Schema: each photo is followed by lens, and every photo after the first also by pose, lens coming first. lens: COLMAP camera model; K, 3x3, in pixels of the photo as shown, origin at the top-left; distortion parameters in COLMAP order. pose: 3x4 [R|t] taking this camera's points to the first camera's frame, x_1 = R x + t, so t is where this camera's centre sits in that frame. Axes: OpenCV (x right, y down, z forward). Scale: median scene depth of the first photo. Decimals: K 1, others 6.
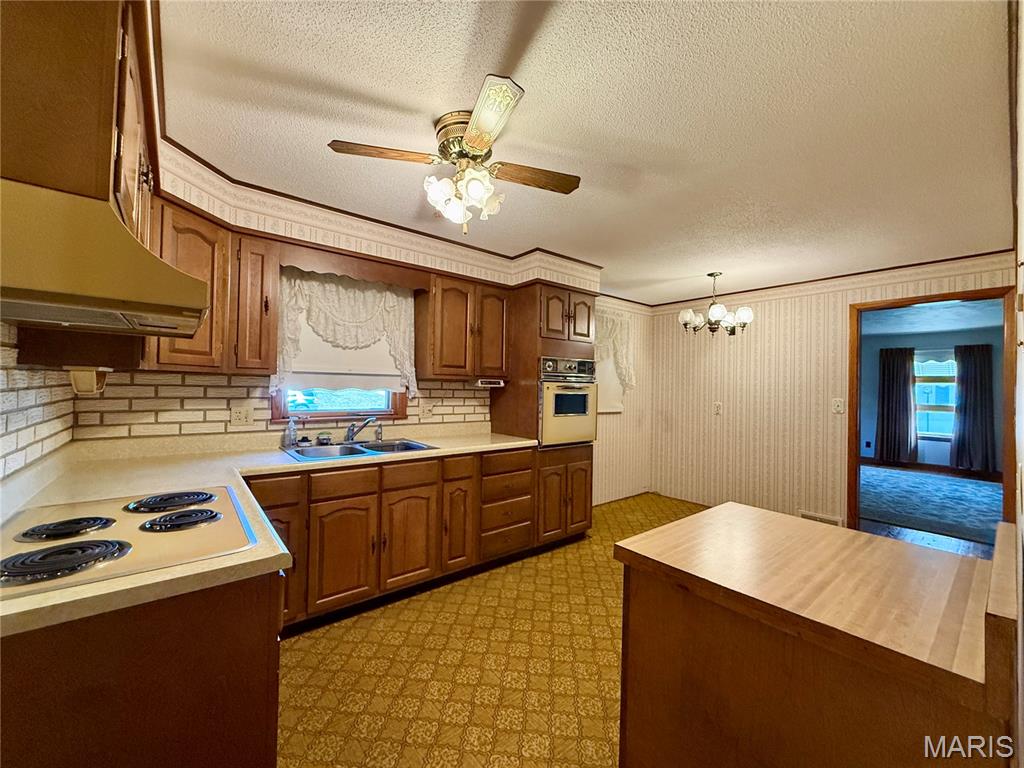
lens RADIAL K [[403.9, 0, 509.8], [0, 403.9, 383.3], [0, 0, 1]] dist [0.001006, -0.000017]
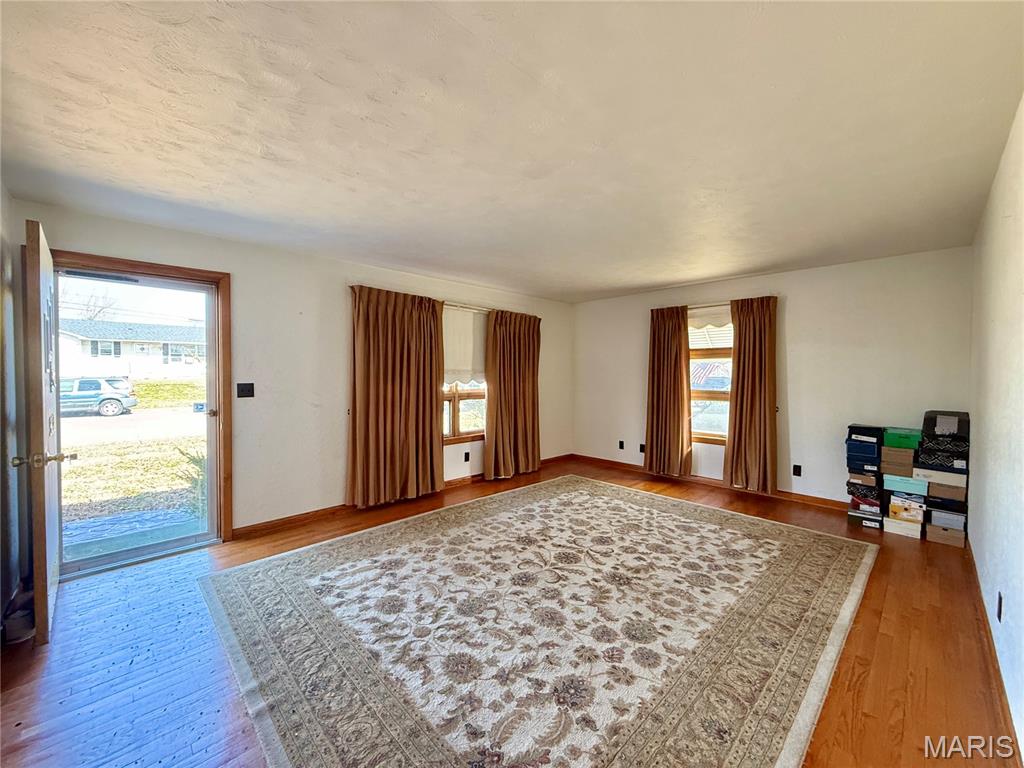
lens RADIAL K [[403.9, 0, 509.5], [0, 403.9, 382.6], [0, 0, 1]] dist [0.001006, -0.000017]
pose [[0.996740, -0.019377, 0.078318, 1.665538], [0.017177, 0.999441, 0.028677, 0.035434], [-0.078830, -0.027238, 0.996516, 0.894050]]
